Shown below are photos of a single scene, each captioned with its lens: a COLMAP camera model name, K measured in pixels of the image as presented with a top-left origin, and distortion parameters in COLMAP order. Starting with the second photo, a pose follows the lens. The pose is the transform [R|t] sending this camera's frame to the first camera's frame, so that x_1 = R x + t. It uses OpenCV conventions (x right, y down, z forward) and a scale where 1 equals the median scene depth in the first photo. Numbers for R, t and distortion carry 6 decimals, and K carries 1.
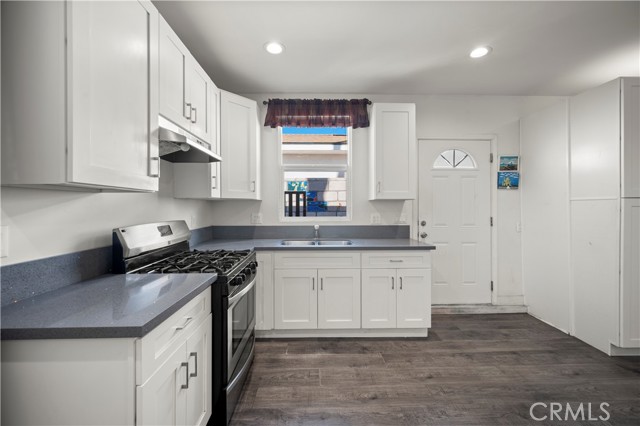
lens RADIAL K [[252.8, 0, 319.3], [0, 252.8, 208.7], [0, 0, 1]] dist [-0.000002, -0.000151]
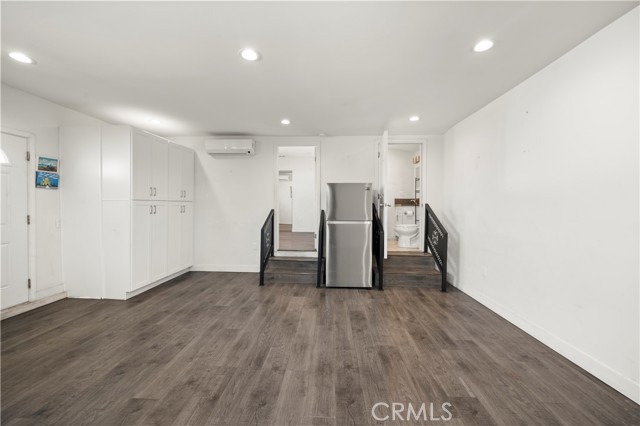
lens RADIAL K [[253.8, 0, 320.0], [0, 253.8, 205.8], [0, 0, 1]] dist [-0.000217, -0.000059]
pose [[0.078406, 0.001018, 0.996921, -0.241724], [0.002733, 0.999996, -0.001236, 0.000192], [-0.996918, 0.002822, 0.078403, -0.242201]]
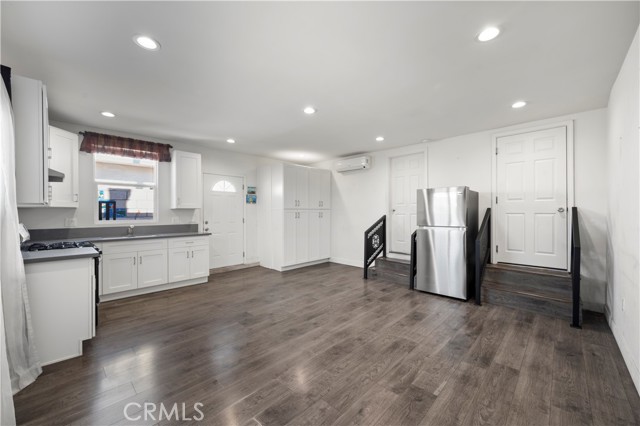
lens RADIAL K [[252.8, 0, 319.3], [0, 252.8, 208.7], [0, 0, 1]] dist [-0.000002, -0.000151]
pose [[0.713140, 0.007845, 0.700977, -0.255100], [0.008952, 0.999754, -0.020296, 0.006737], [-0.700964, 0.020749, 0.712895, -0.791023]]
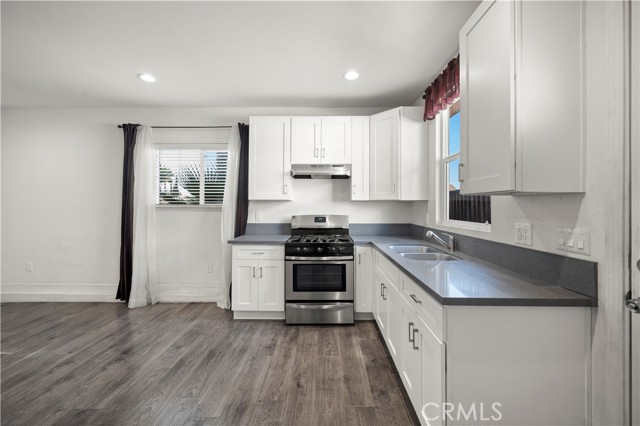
lens RADIAL K [[252.8, 0, 319.3], [0, 252.8, 208.7], [0, 0, 1]] dist [-0.000002, -0.000151]
pose [[-0.044866, 0.008544, -0.998956, 0.731956], [-0.010674, 0.999902, 0.009032, -0.006887], [0.998936, 0.011068, -0.044771, 0.644764]]
